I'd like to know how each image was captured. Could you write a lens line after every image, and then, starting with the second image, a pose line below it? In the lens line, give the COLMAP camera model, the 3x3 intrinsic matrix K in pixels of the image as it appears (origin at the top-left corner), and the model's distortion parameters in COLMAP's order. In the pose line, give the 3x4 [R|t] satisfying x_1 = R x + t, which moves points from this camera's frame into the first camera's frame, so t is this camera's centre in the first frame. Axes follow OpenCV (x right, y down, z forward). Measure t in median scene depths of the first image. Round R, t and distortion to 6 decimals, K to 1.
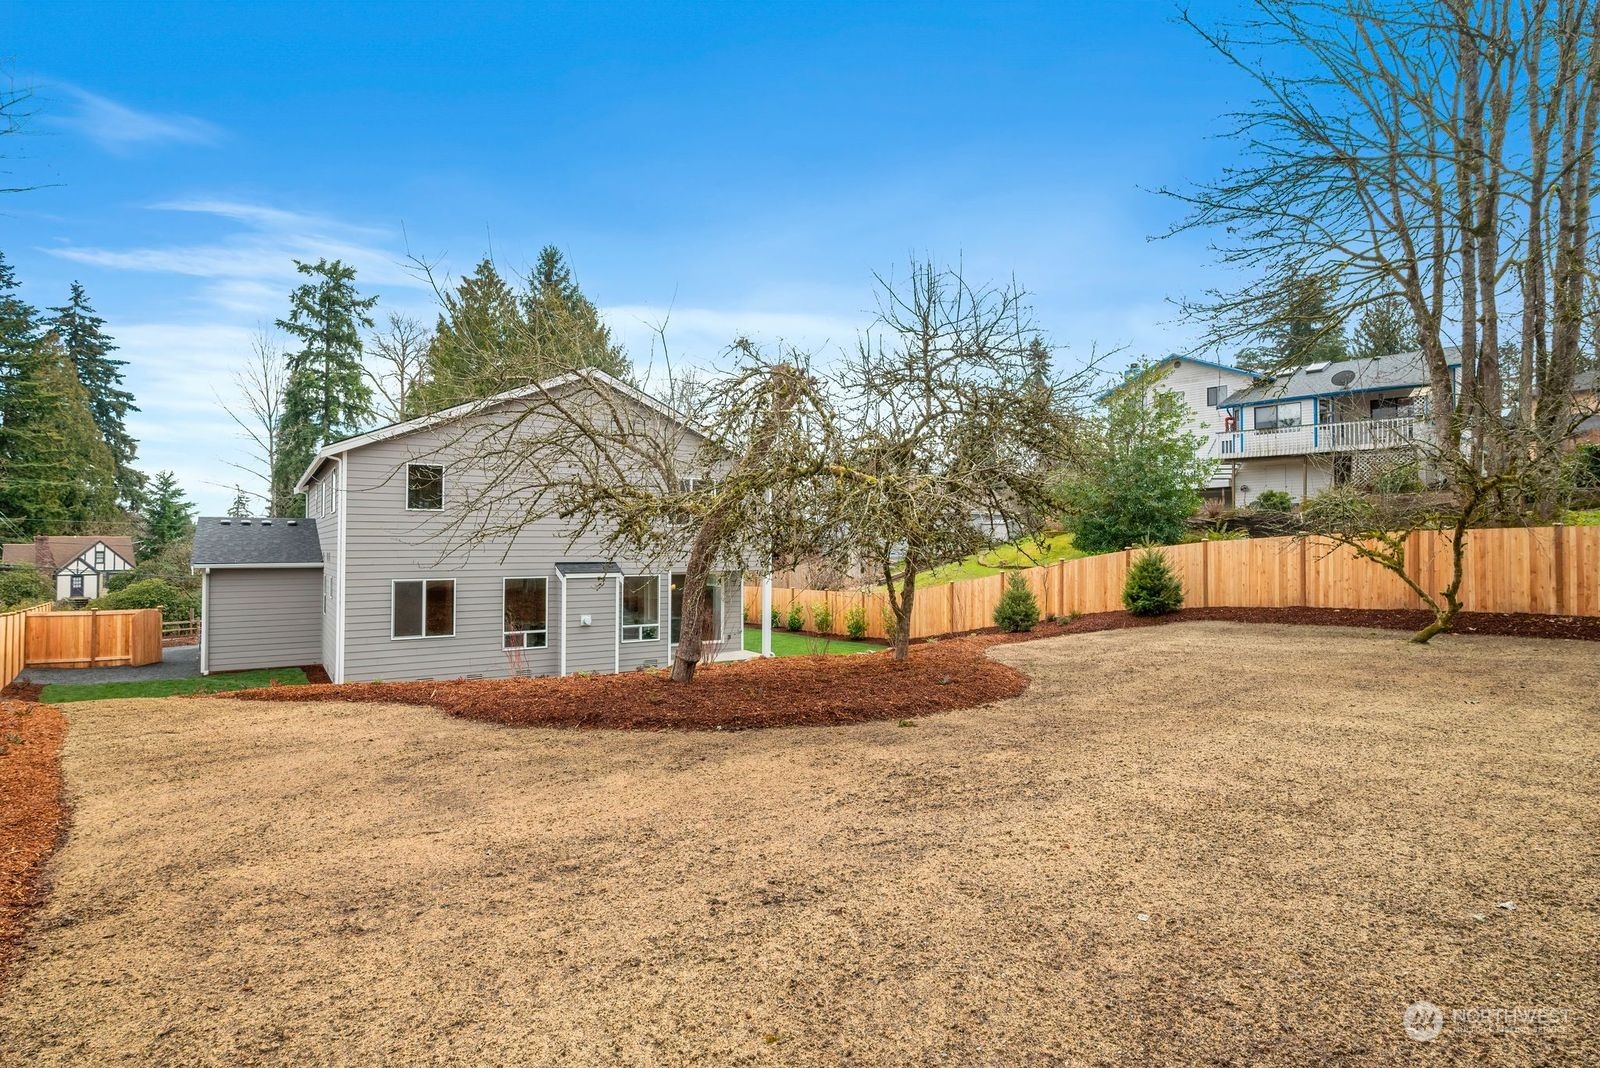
lens RADIAL K [[817.2, 0, 803.9], [0, 817.2, 536.3], [0, 0, 1]] dist [0.000986, -0.001679]
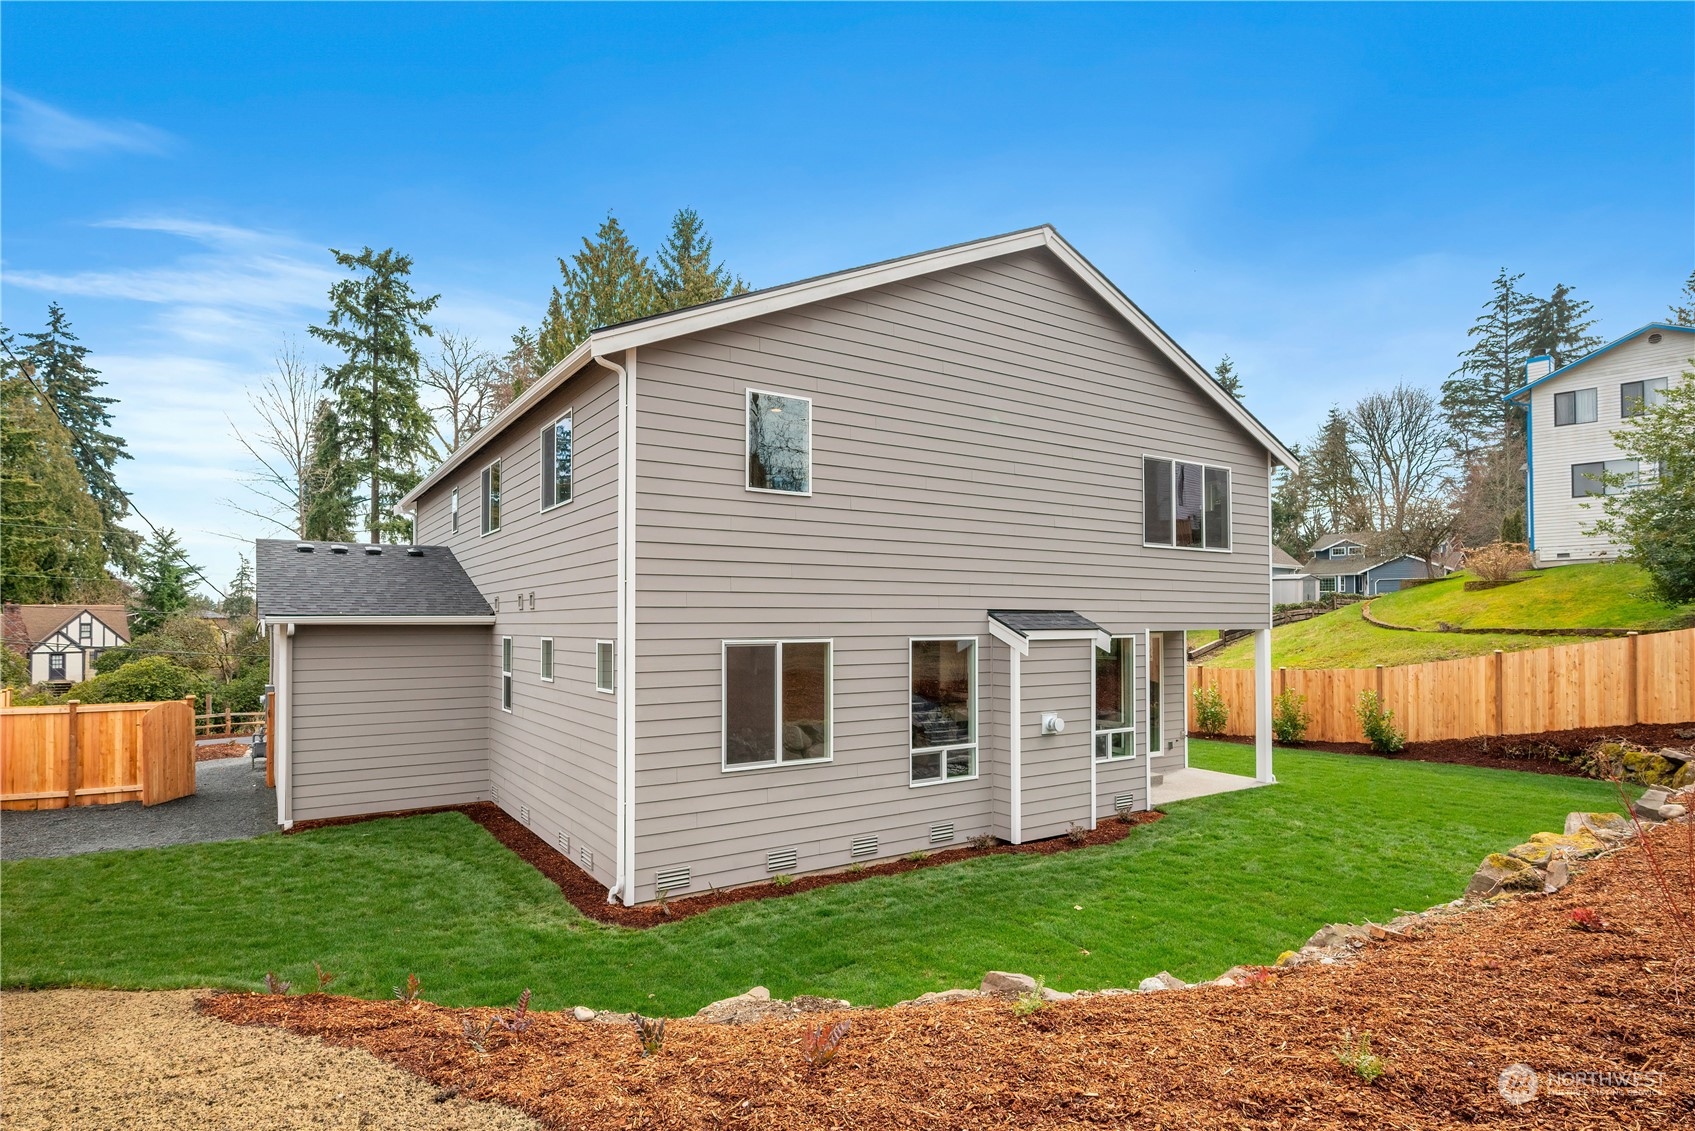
lens RADIAL K [[889.6, 0, 862.5], [0, 889.6, 618.8], [0, 0, 1]] dist [-0.006378, 0.001883]
pose [[0.999966, -0.001887, 0.008045, -0.122990], [0.001831, 0.999974, 0.006975, 0.010818], [-0.008058, -0.006960, 0.999943, 0.143728]]
